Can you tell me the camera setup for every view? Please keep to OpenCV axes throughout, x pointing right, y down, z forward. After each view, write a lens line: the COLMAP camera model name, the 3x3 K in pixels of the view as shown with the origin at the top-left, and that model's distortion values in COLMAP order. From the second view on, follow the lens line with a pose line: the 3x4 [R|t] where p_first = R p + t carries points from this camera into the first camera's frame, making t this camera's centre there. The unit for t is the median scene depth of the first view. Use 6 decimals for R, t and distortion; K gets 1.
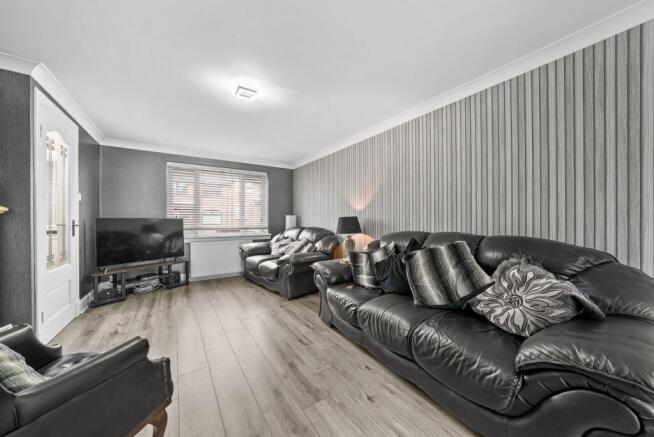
lens RADIAL K [[227.5, 0, 327.0], [0, 227.5, 218.5], [0, 0, 1]] dist [-0.032562, 0.006602]
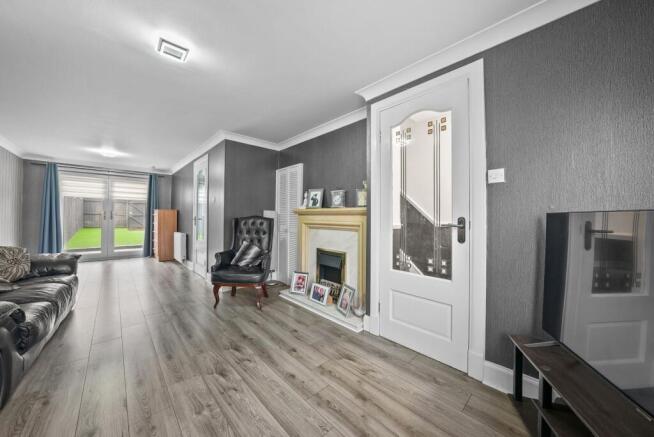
lens RADIAL K [[228.7, 0, 327.2], [0, 228.7, 213.2], [0, 0, 1]] dist [-0.017933, 0.000012]
pose [[-0.987324, 0.005441, -0.158623, -0.496453], [0.007489, 0.999896, -0.012319, -0.001271], [0.158539, -0.013351, -0.987262, 1.199220]]
